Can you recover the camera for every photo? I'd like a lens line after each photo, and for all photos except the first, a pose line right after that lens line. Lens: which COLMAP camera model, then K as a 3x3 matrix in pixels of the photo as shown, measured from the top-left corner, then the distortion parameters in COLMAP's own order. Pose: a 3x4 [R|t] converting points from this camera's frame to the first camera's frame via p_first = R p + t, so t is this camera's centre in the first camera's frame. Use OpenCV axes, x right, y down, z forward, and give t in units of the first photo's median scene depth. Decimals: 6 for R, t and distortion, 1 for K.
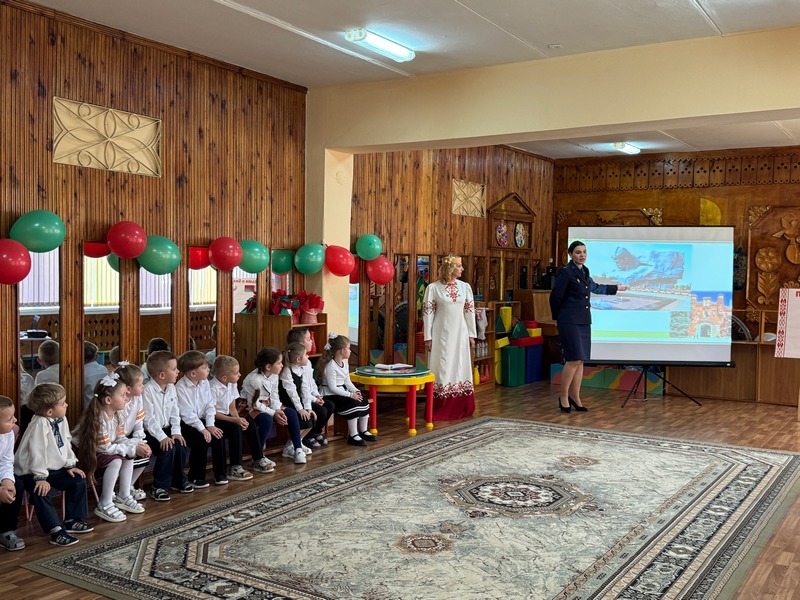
lens RADIAL K [[832.7, 0, 386.2], [0, 832.7, 312.2], [0, 0, 1]] dist [0.098421, 0.000000]
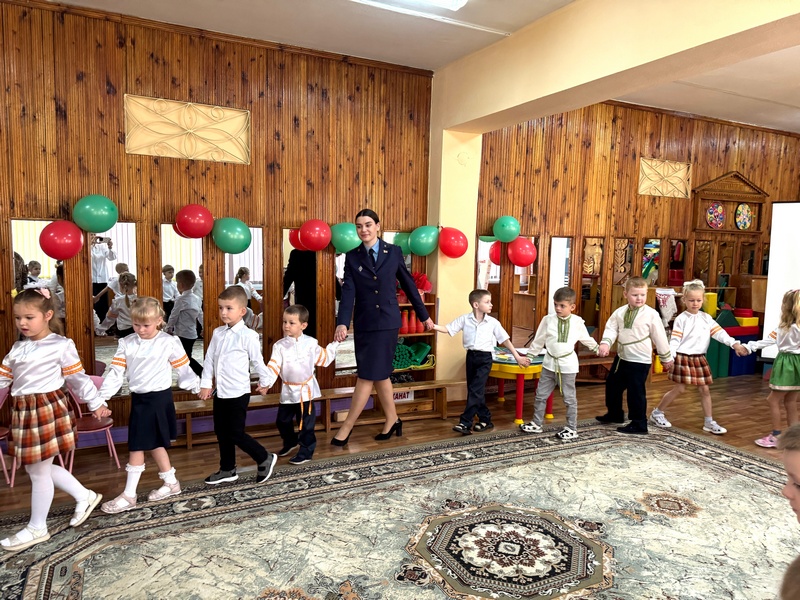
lens RADIAL K [[565.2, 0, 387.0], [0, 565.2, 306.7], [0, 0, 1]] dist [0.052777, -0.061668]
pose [[0.862127, 0.057642, -0.503403, 0.240909], [-0.035372, 0.997931, 0.053689, -0.019285], [0.505456, -0.028480, 0.862382, 0.399576]]
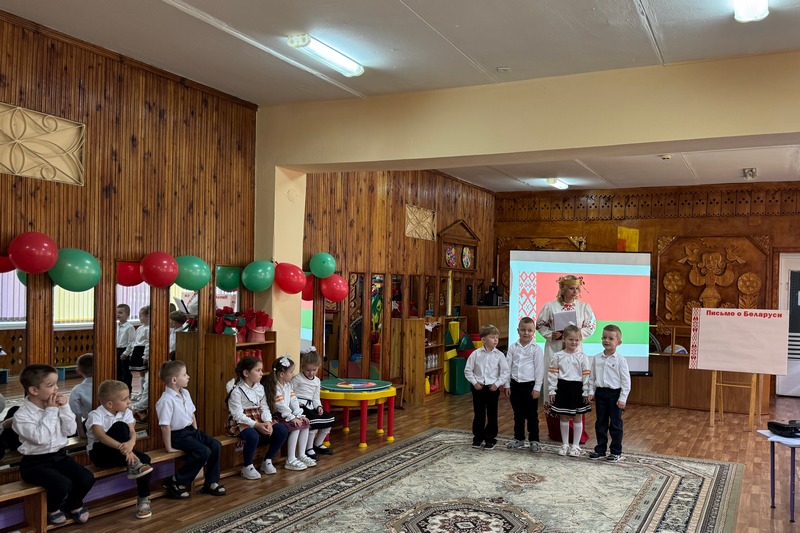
lens RADIAL K [[674.8, 0, 452.3], [0, 674.8, 300.9], [0, 0, 1]] dist [0.091444, -0.100165]
pose [[0.989844, 0.005736, 0.142045, 0.022223], [-0.001485, 0.999548, -0.030011, -0.011356], [-0.142153, 0.029495, 0.989405, 0.181962]]
